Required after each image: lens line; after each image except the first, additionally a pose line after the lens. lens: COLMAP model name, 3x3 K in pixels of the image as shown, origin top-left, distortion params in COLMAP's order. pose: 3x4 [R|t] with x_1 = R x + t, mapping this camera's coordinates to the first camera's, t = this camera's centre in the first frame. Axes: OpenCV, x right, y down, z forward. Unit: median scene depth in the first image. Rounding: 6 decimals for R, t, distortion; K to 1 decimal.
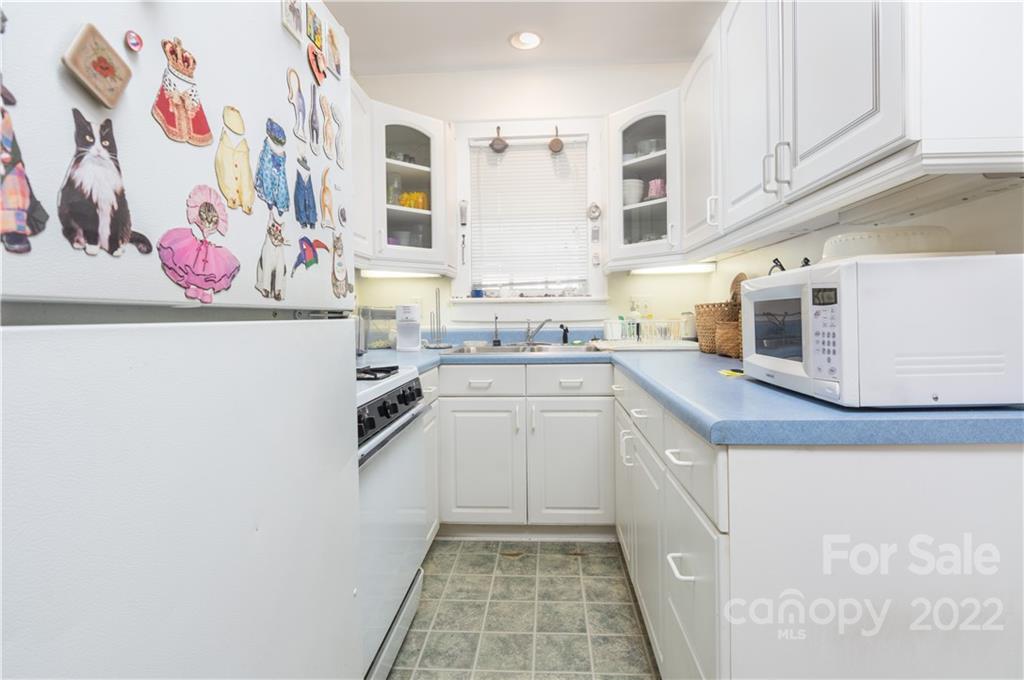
lens RADIAL K [[498.9, 0, 520.0], [0, 498.9, 324.4], [0, 0, 1]] dist [-0.002983, -0.001990]
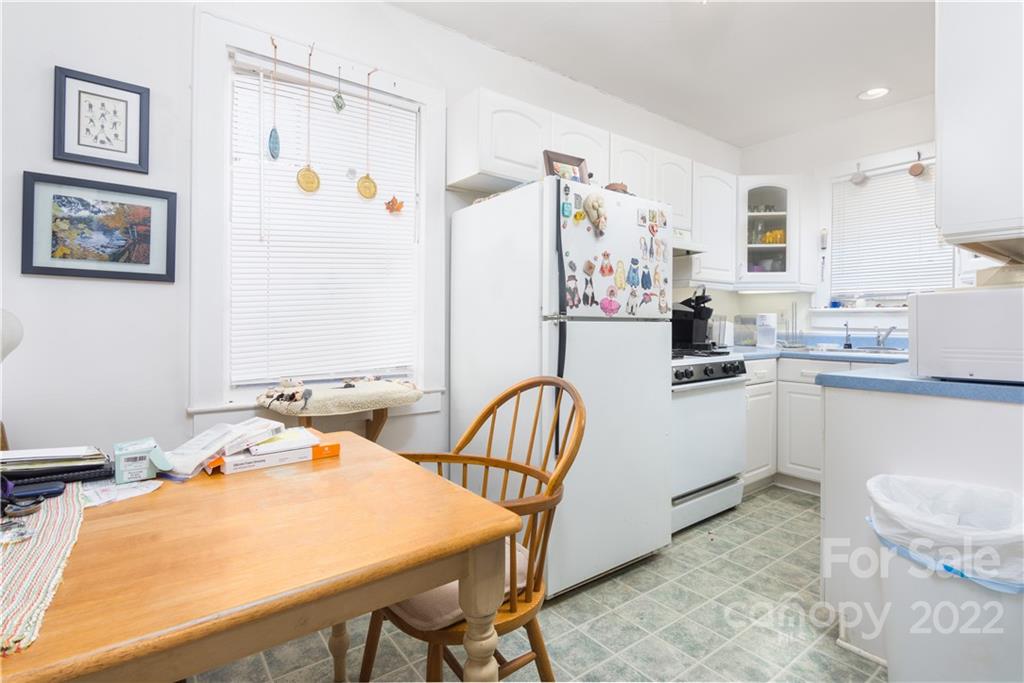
lens RADIAL K [[500.6, 0, 516.3], [0, 500.6, 320.7], [0, 0, 1]] dist [0.001056, -0.005448]
pose [[0.653939, 0.013641, -0.756424, 1.133812], [-0.028154, 0.999584, -0.006314, 0.020880], [0.756023, 0.025426, 0.654051, -1.294148]]
